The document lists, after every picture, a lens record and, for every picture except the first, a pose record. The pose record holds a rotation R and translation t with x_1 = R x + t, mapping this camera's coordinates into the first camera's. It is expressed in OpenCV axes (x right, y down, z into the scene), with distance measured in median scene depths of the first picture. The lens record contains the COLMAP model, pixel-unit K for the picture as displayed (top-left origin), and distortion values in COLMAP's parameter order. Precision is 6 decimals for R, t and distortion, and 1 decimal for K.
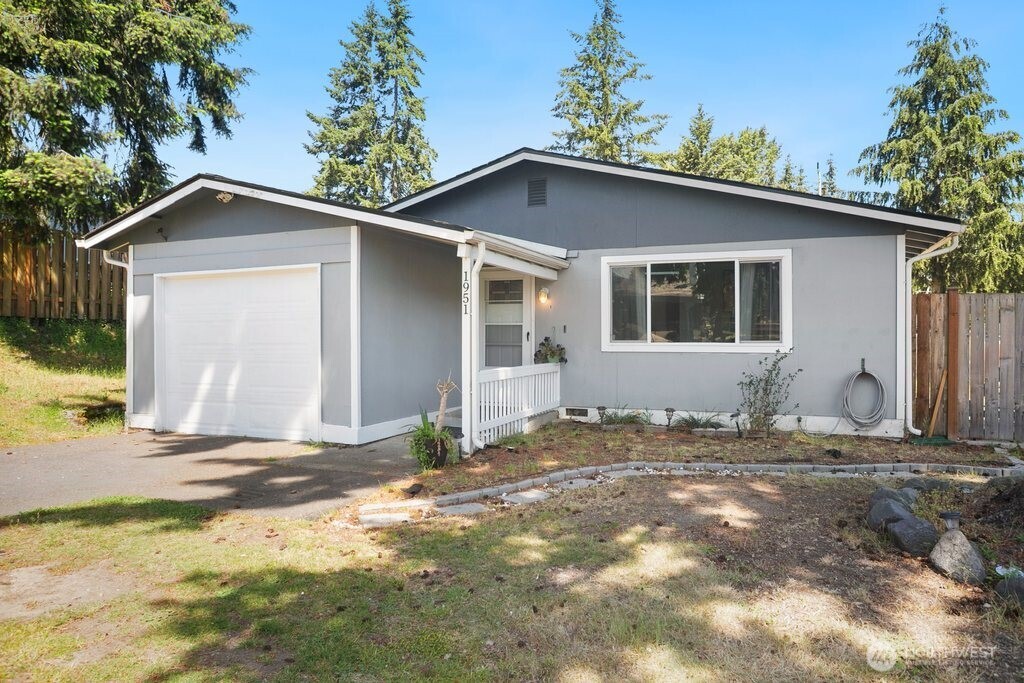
lens RADIAL K [[682.8, 0, 512.0], [0, 682.8, 341.5], [0, 0, 1]] dist [-0.057556, 0.056884]
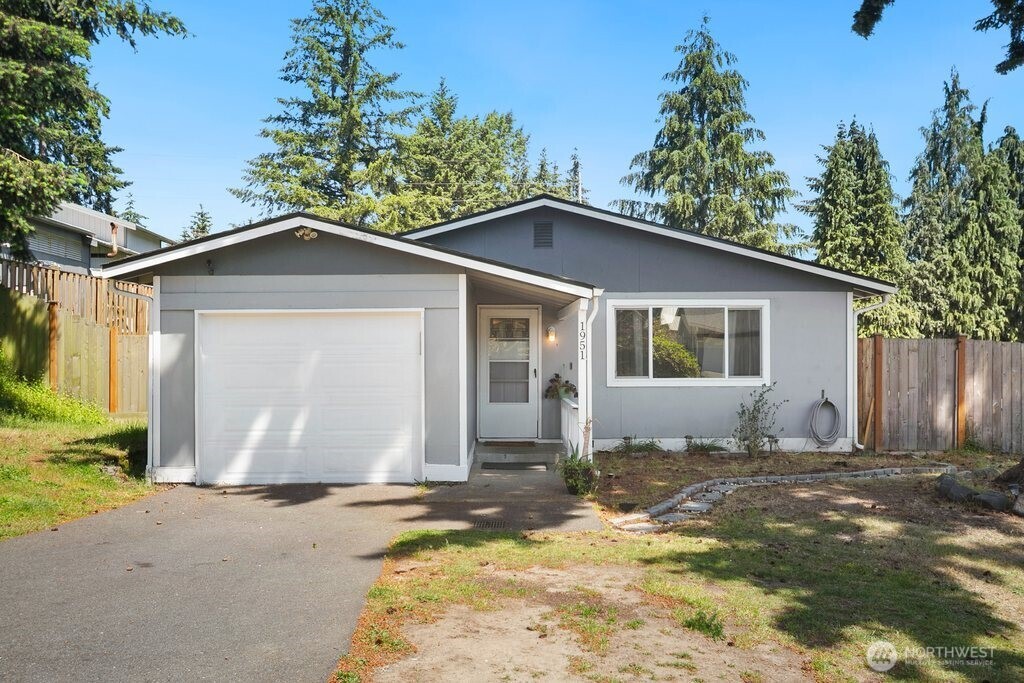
lens RADIAL K [[883.9, 0, 511.9], [0, 883.9, 358.5], [0, 0, 1]] dist [-0.021163, 0.005448]
pose [[0.918265, -0.004792, 0.395937, -0.128607], [0.005427, 0.999985, -0.000482, -0.006920], [-0.395929, 0.002591, 0.918277, -0.052524]]
